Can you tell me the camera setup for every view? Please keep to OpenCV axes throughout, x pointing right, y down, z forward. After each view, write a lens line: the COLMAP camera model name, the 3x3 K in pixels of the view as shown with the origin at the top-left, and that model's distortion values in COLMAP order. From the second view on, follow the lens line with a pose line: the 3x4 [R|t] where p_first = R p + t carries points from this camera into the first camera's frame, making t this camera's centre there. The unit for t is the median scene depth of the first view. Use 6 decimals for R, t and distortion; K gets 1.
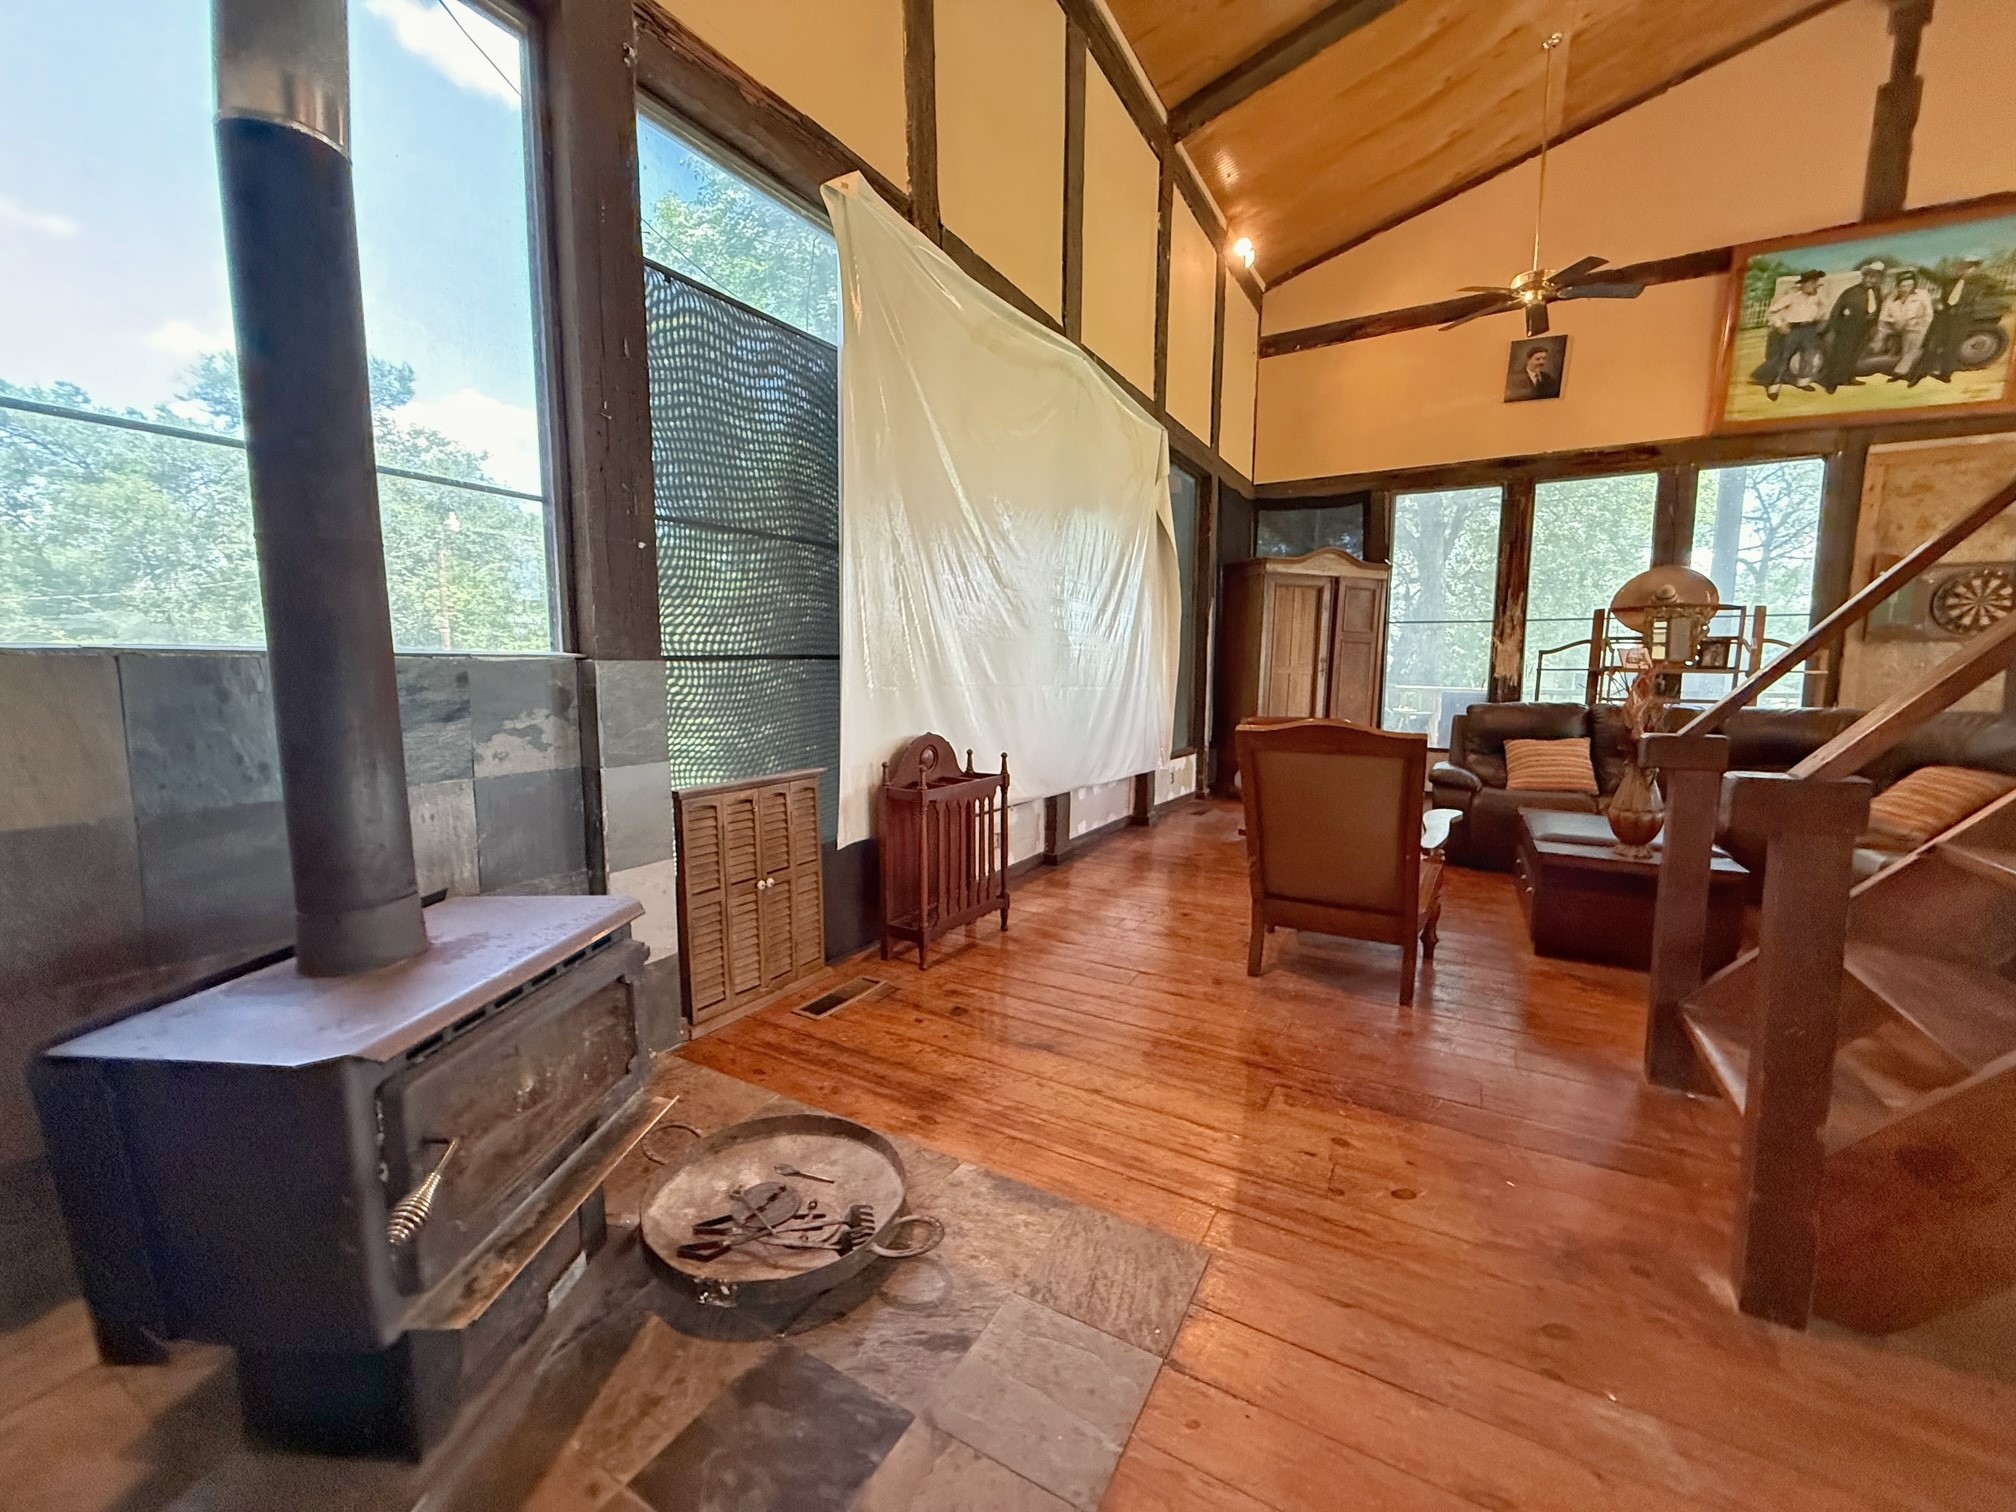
lens RADIAL K [[809.2, 0, 1009.9], [0, 809.2, 756.5], [0, 0, 1]] dist [0.003640, -0.000499]
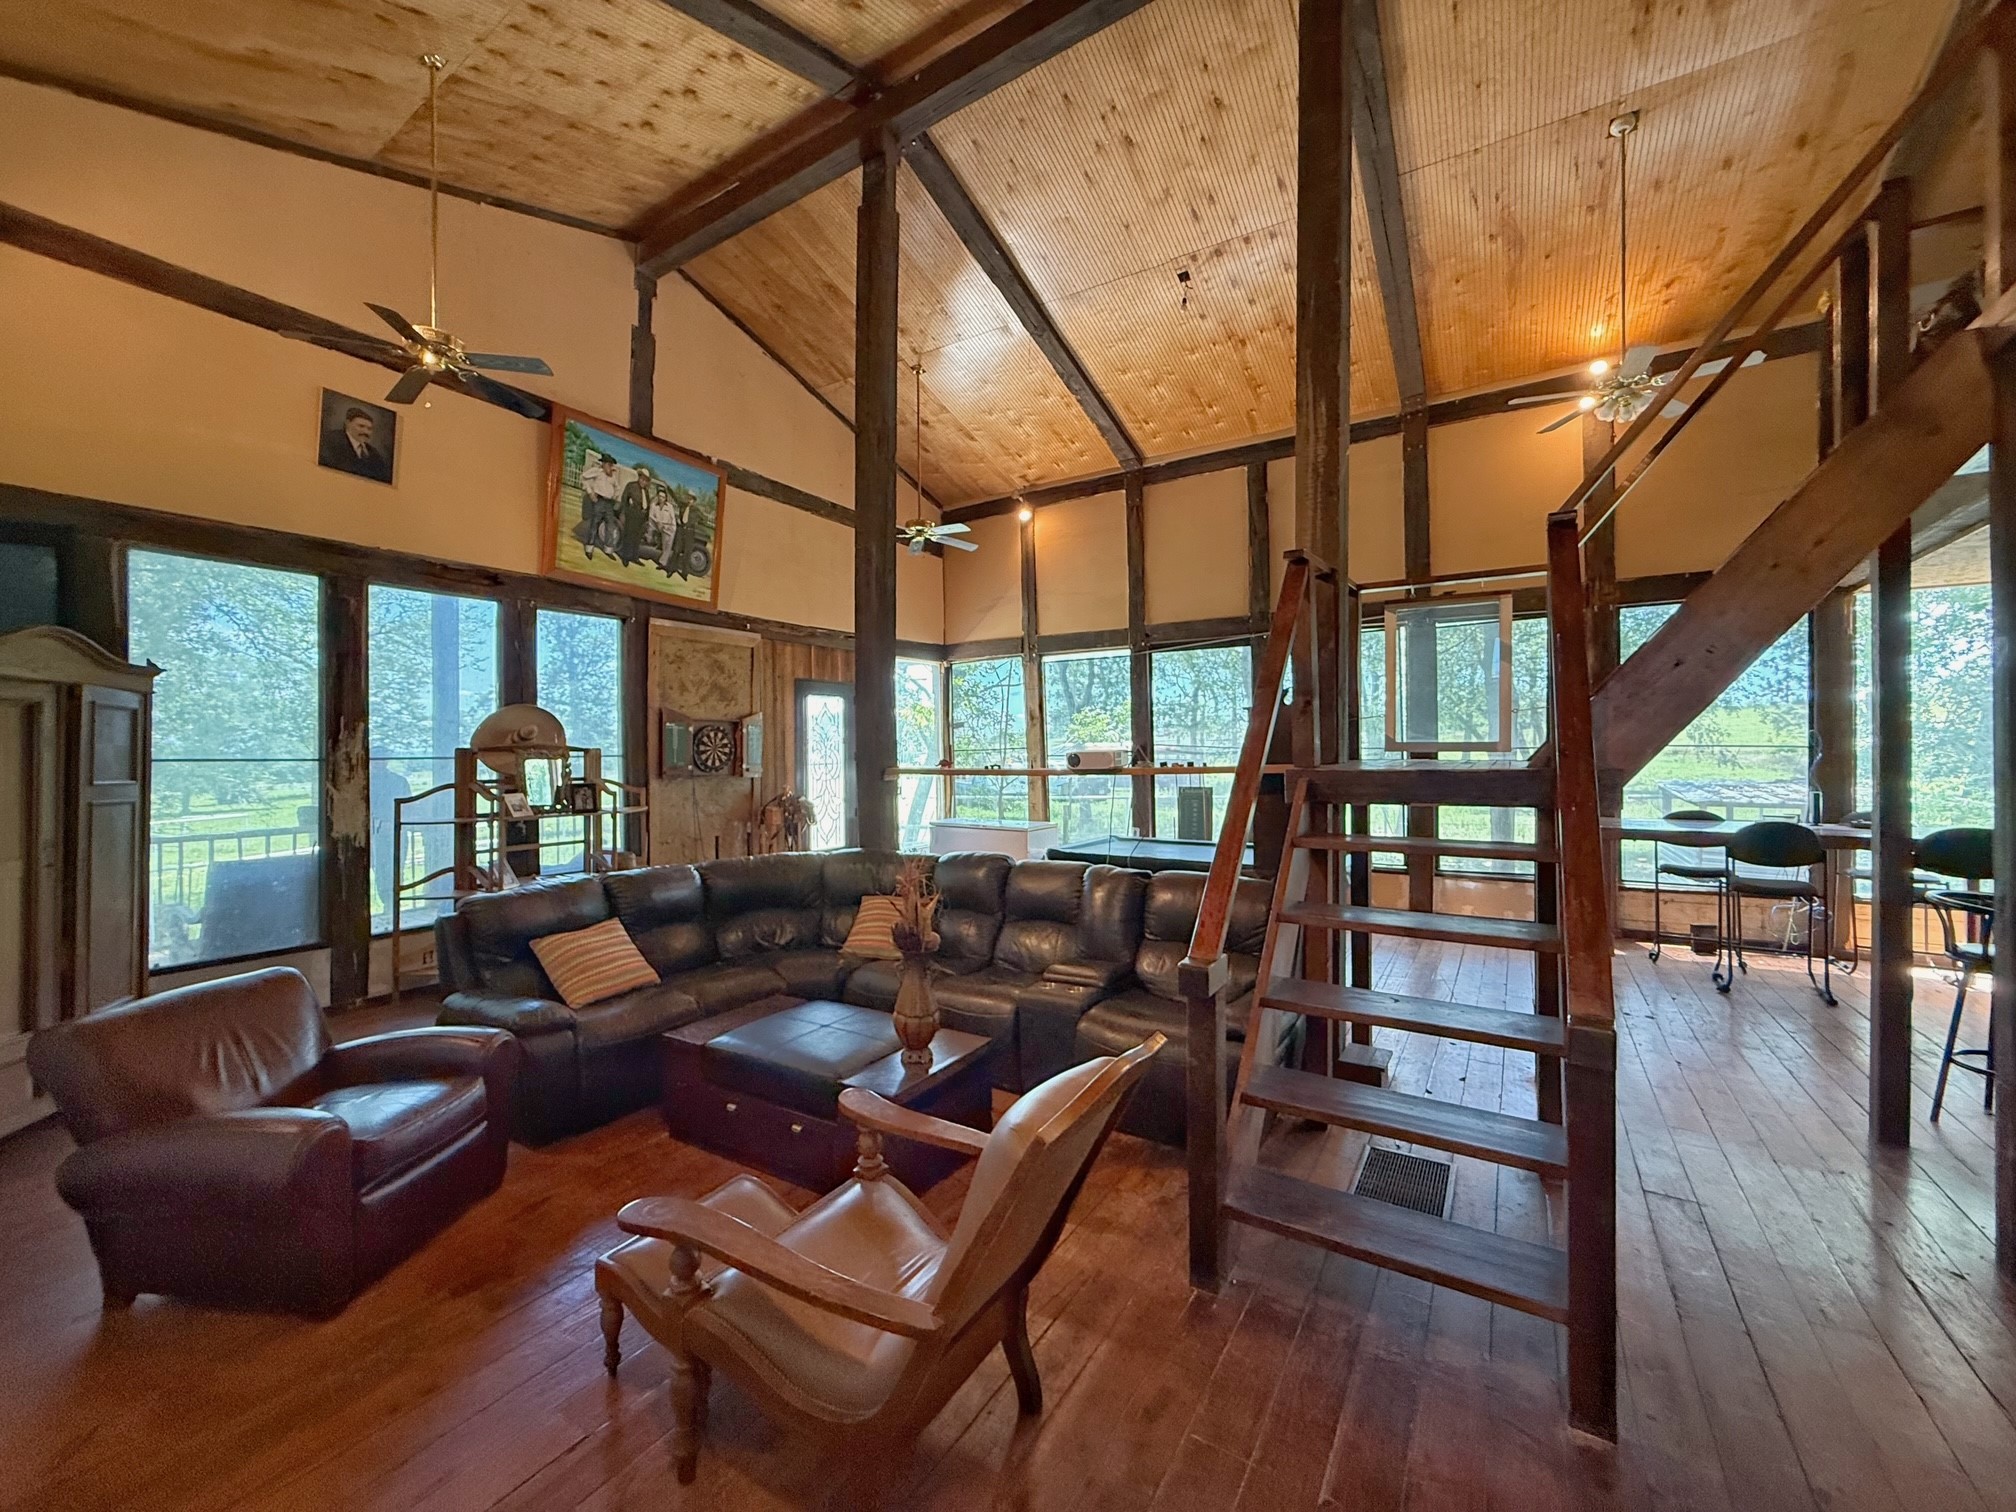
lens RADIAL K [[809.2, 0, 1006.2], [0, 809.2, 752.0], [0, 0, 1]] dist [0.003640, -0.000499]
pose [[0.050419, -0.007621, 0.998699, -0.102416], [0.114950, 0.993370, 0.001777, -0.126530], [-0.992091, 0.114711, 0.050960, 0.436219]]
